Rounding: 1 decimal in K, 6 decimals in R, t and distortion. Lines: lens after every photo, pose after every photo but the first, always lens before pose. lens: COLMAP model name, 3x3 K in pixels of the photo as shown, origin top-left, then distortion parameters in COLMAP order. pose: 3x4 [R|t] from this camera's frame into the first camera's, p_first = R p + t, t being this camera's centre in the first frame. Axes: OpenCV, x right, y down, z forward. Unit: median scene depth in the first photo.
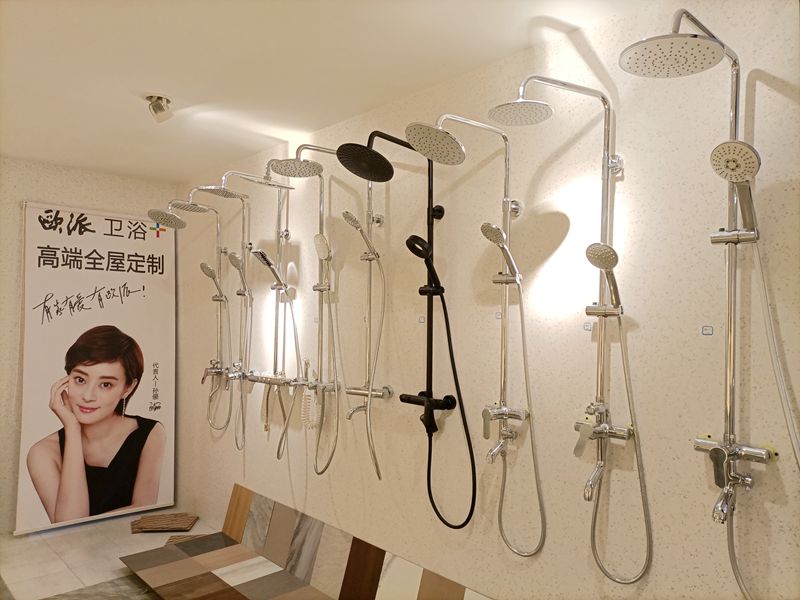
lens RADIAL K [[596.7, 0, 400.0], [0, 596.7, 300.0], [0, 0, 1]] dist [0.031879, -0.014144]
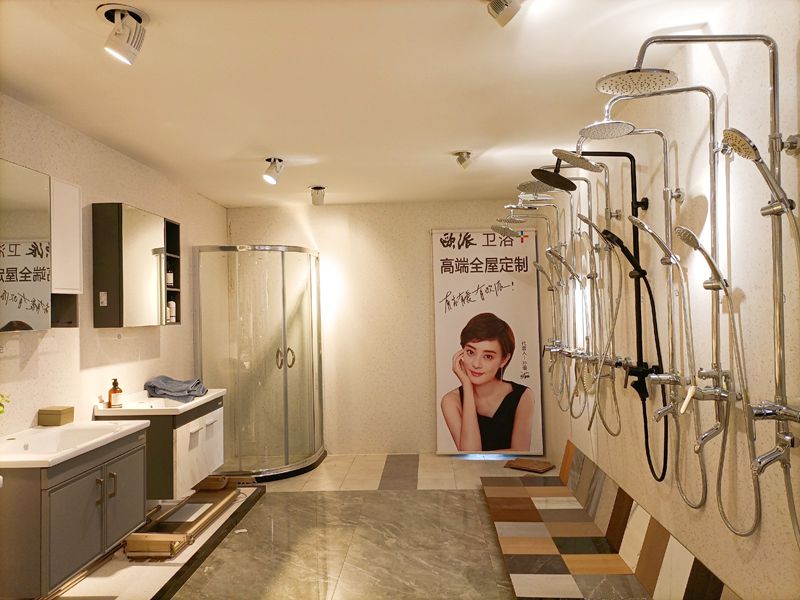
lens RADIAL K [[596.7, 0, 400.0], [0, 596.7, 300.0], [0, 0, 1]] dist [0.031879, -0.014144]
pose [[0.703397, -0.040230, -0.709658, 0.345601], [0.052113, 0.998629, -0.004958, 0.010482], [0.708884, -0.033495, 0.704529, -0.087224]]
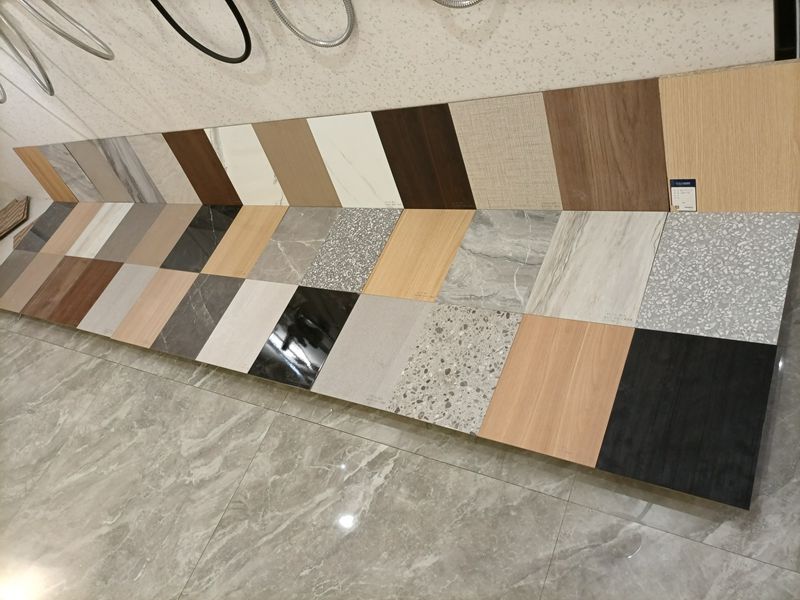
lens RADIAL K [[596.7, 0, 400.0], [0, 596.7, 300.0], [0, 0, 1]] dist [0.031879, -0.014144]
pose [[0.829453, -0.547698, -0.109704, 0.098354], [0.444031, 0.527363, 0.724379, 0.072420], [-0.338887, -0.649551, 0.680617, 0.196204]]
